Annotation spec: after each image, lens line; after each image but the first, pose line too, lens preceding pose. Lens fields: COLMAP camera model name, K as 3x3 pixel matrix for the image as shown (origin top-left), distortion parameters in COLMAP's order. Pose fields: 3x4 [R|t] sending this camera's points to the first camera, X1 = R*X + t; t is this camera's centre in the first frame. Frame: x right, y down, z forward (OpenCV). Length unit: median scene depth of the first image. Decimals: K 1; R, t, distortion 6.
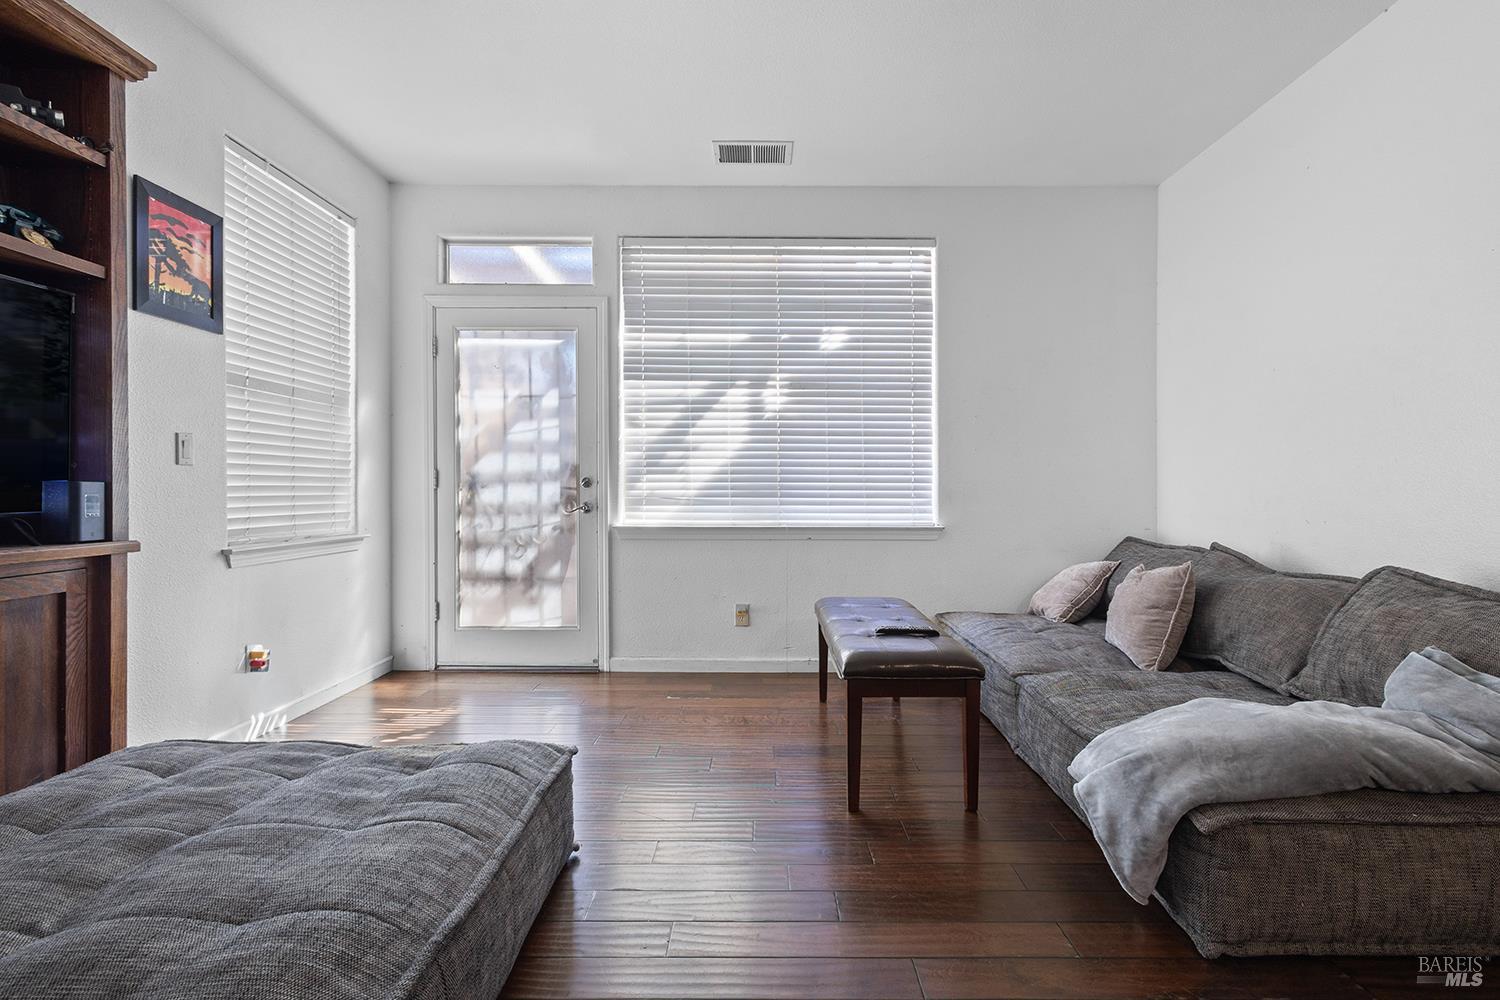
lens RADIAL K [[706.0, 0, 759.1], [0, 706.0, 493.7], [0, 0, 1]] dist [0.000844, 0.000353]
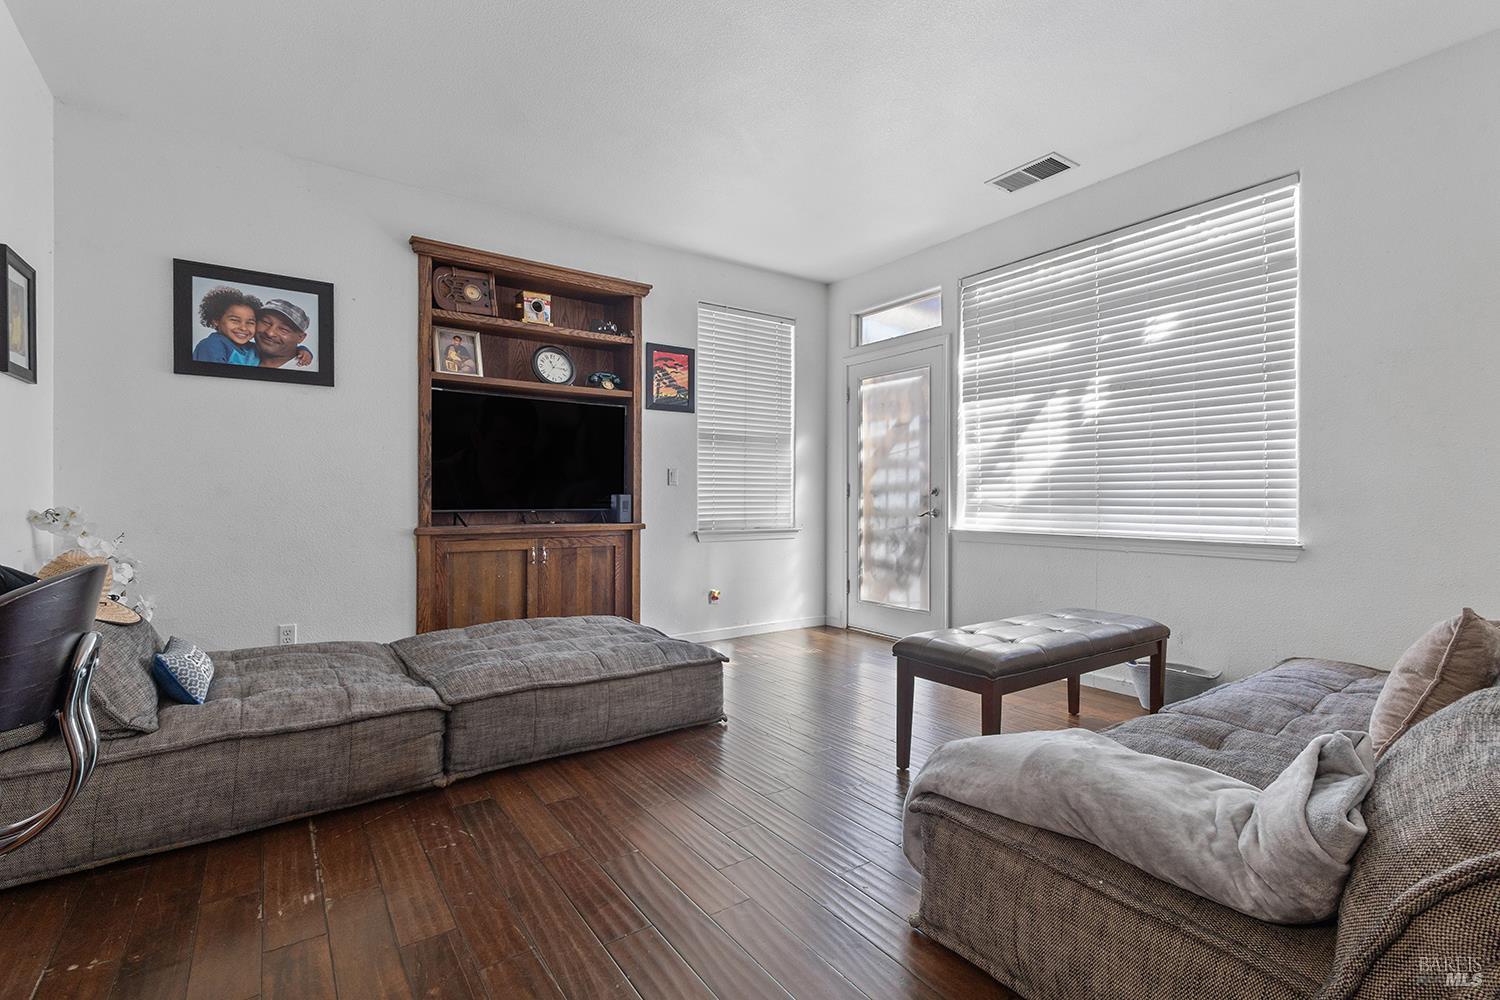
lens RADIAL K [[695.2, 0, 750.0], [0, 695.2, 500.0], [0, 0, 1]] dist [0.011807, 0.000408]
pose [[0.564935, 0.000272, -0.825135, 0.549401], [-0.003367, 0.999992, -0.001975, 0.001165], [0.825129, 0.003894, 0.564932, 0.072590]]
